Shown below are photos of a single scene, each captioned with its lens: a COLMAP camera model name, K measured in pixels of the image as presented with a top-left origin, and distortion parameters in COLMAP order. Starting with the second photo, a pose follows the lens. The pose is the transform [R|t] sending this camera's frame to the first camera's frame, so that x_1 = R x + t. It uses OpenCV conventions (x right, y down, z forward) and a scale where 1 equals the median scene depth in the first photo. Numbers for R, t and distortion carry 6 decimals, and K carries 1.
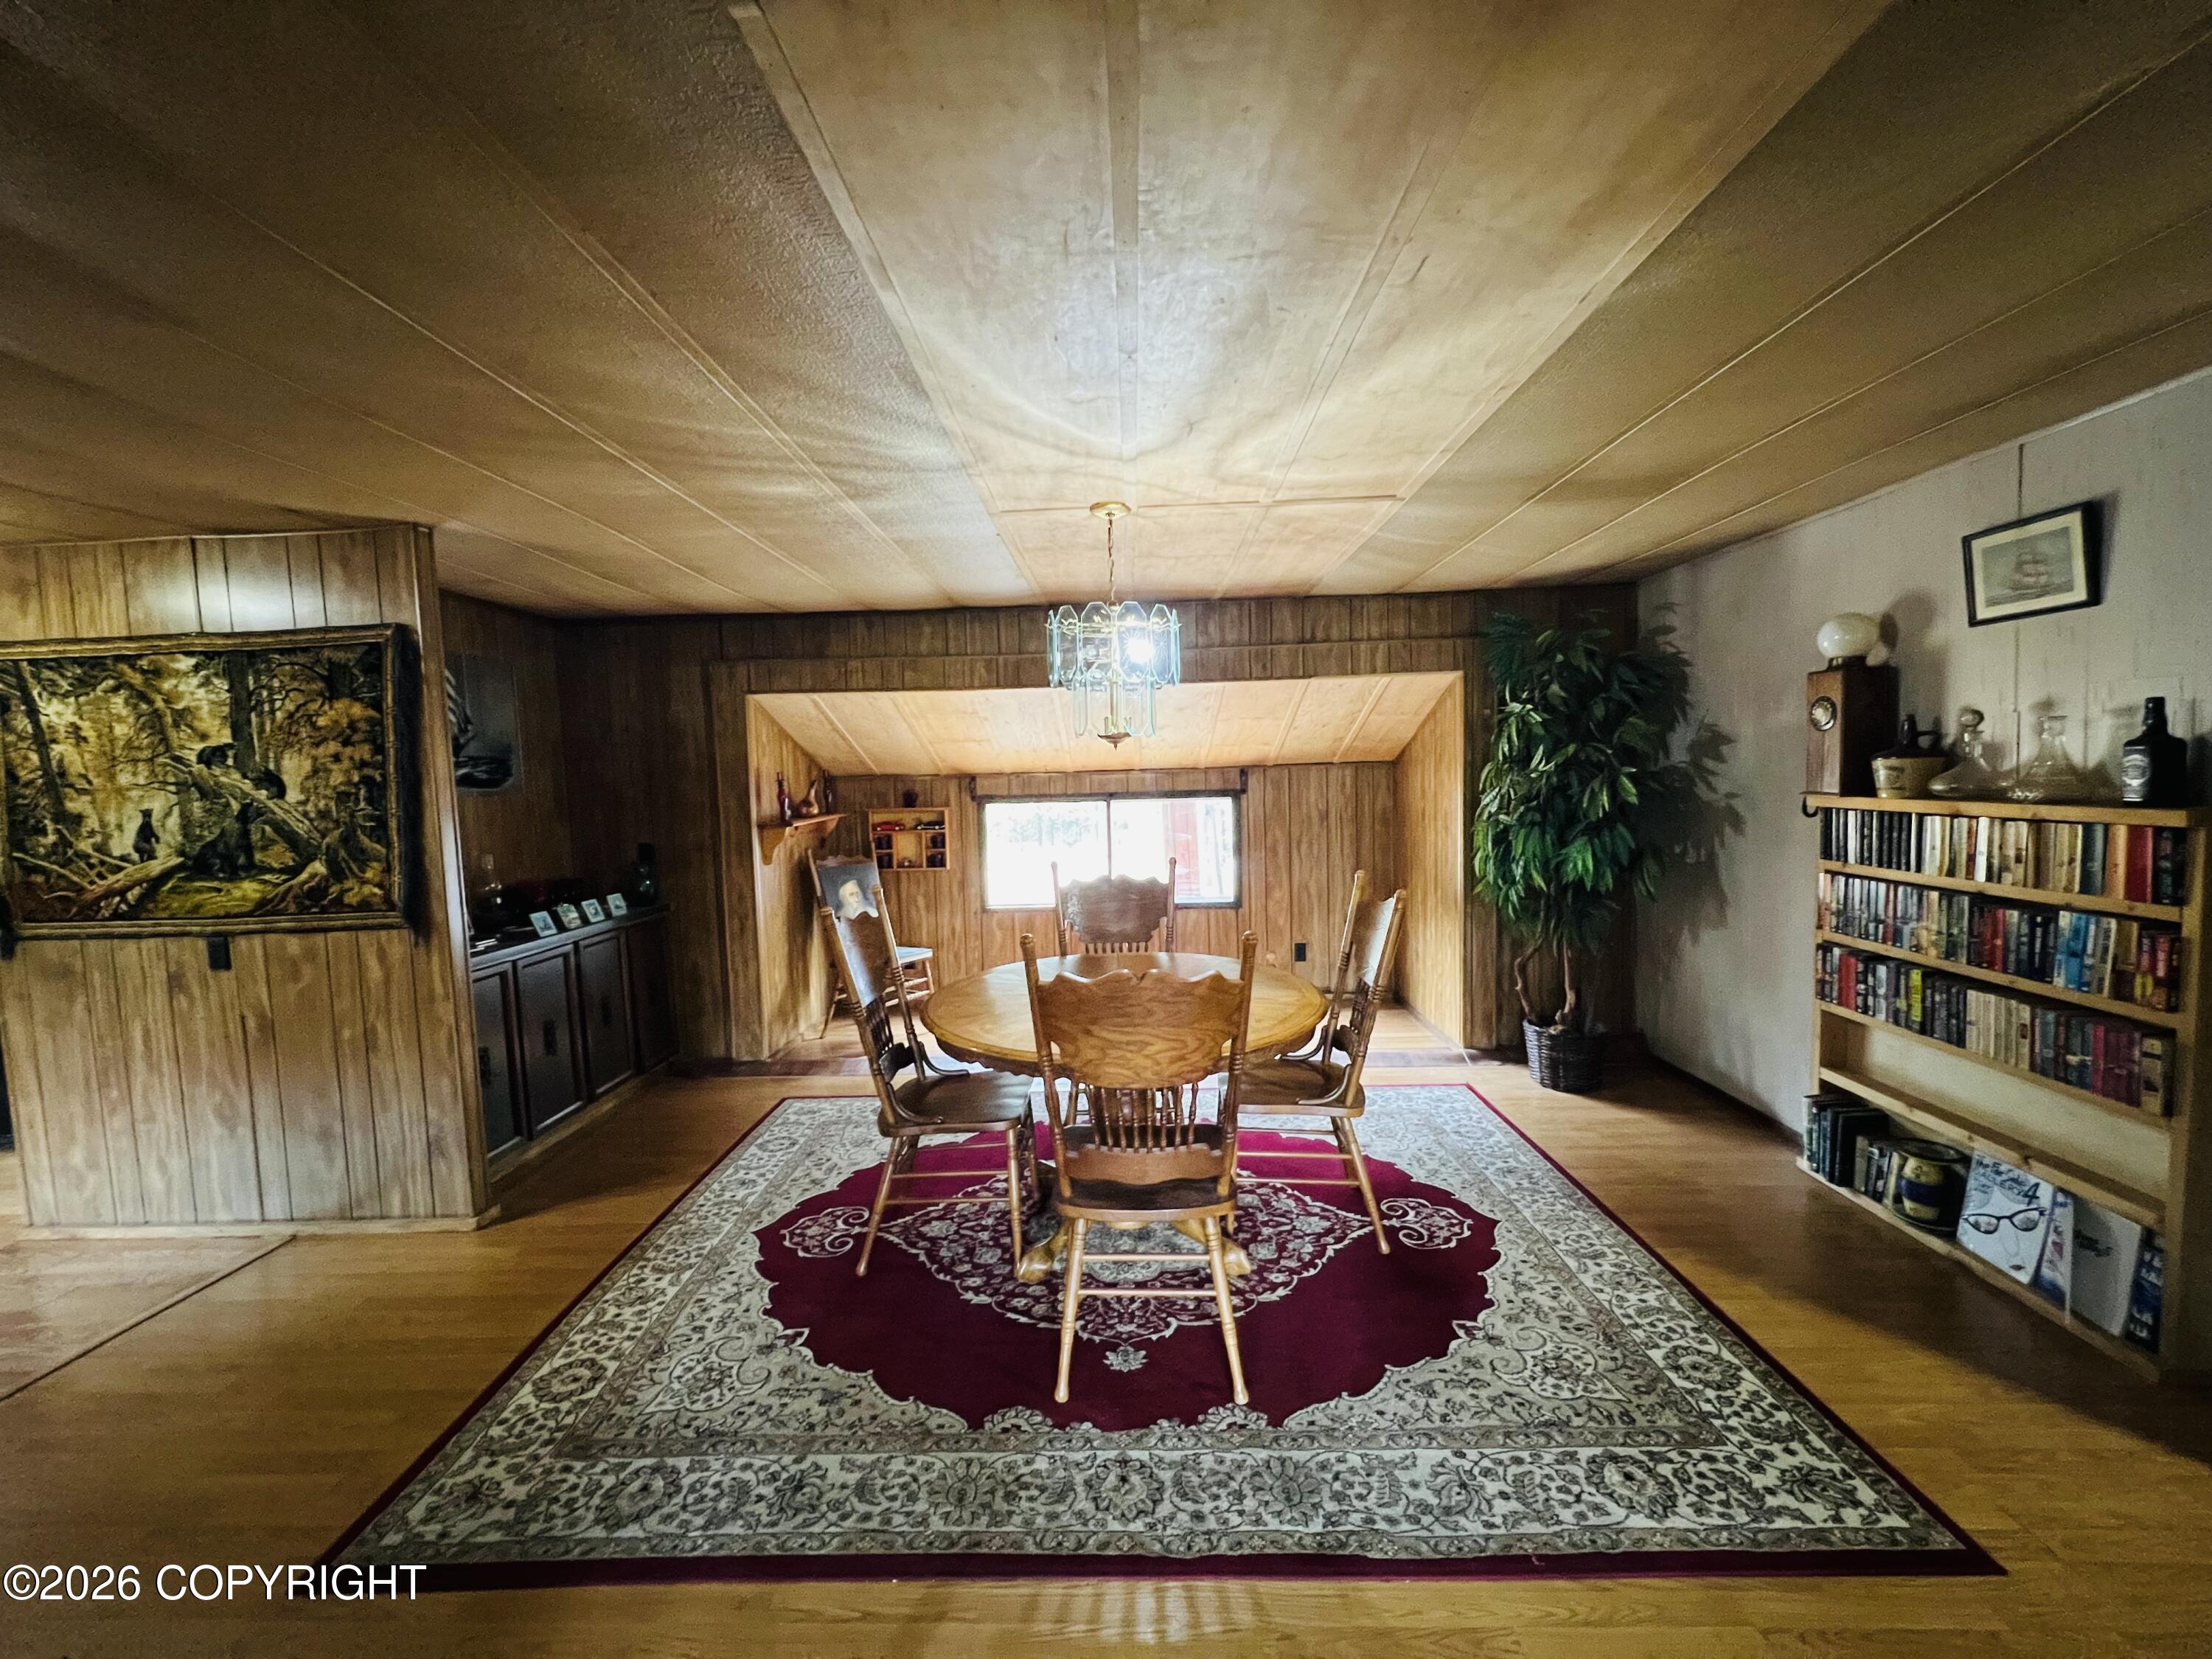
lens RADIAL K [[890.5, 0, 1106.0], [0, 890.5, 829.5], [0, 0, 1]] dist [0.000077, 0.000182]
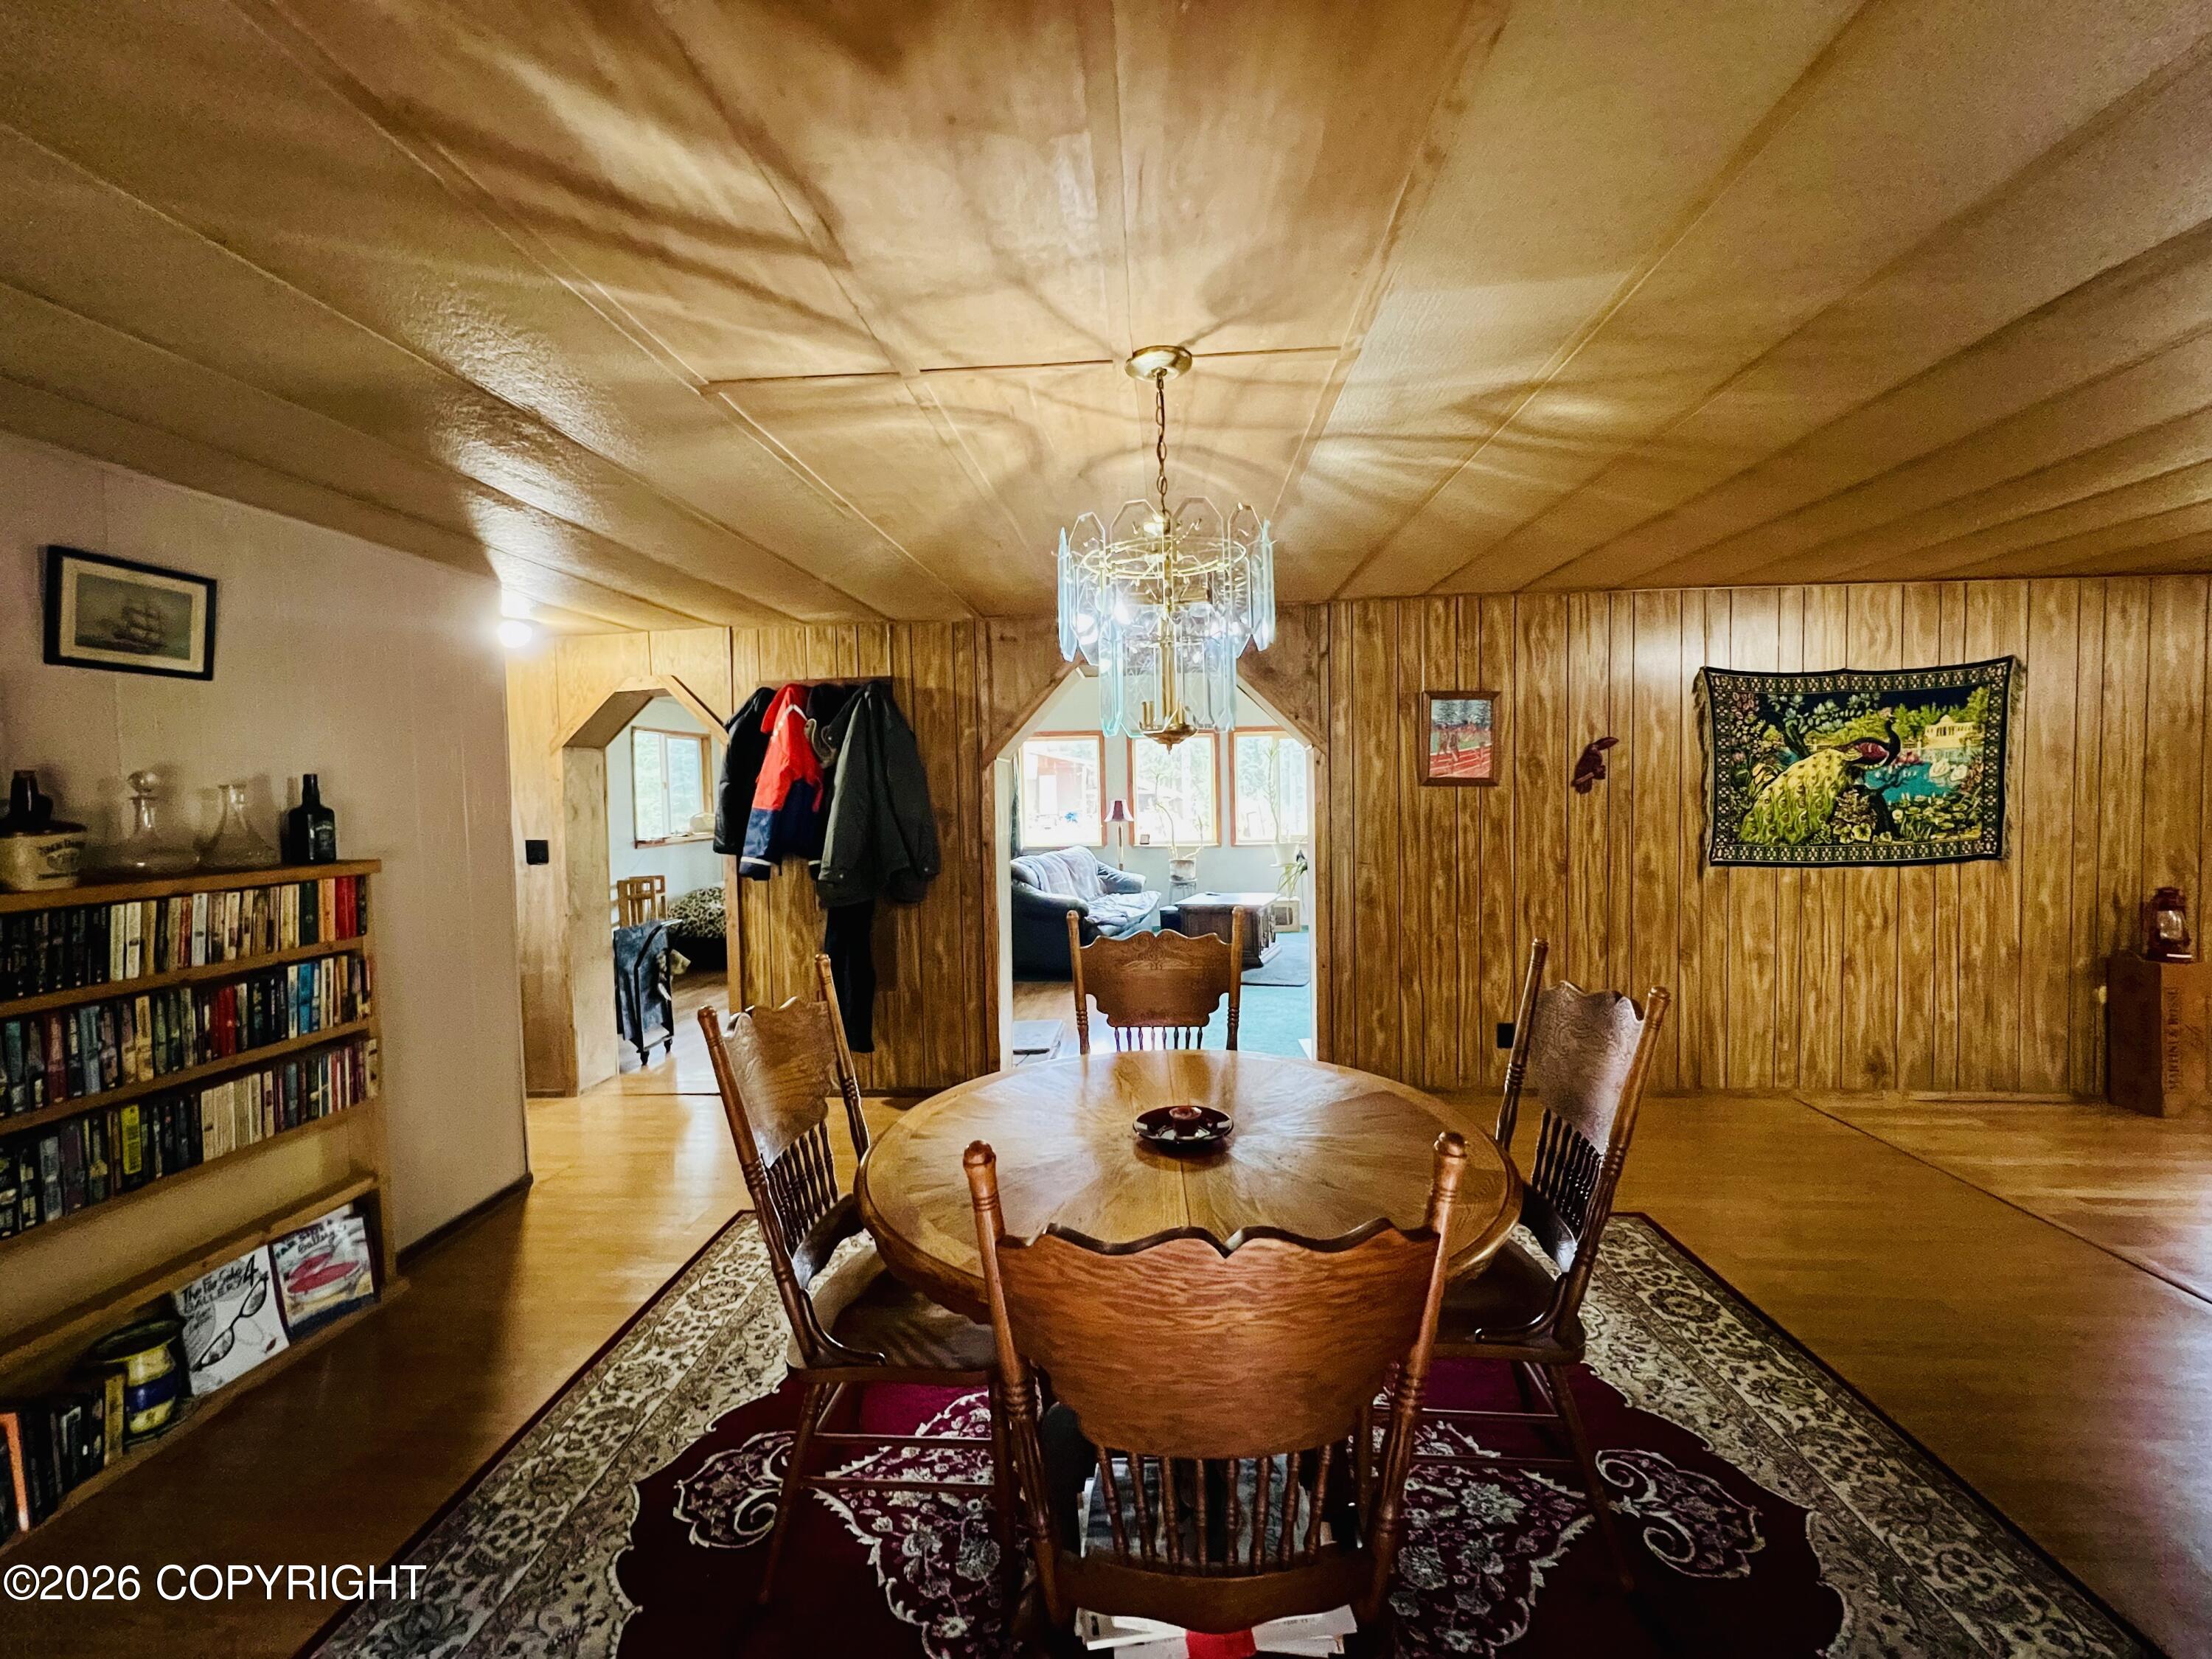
lens RADIAL K [[892.2, 0, 1106.0], [0, 892.2, 829.5], [0, 0, 1]] dist [0.000371, 0.000022]
pose [[-0.997610, 0.053825, 0.043337, 0.034899], [0.058427, 0.991868, 0.113068, -0.124334], [-0.036899, 0.115330, -0.992642, 1.832013]]
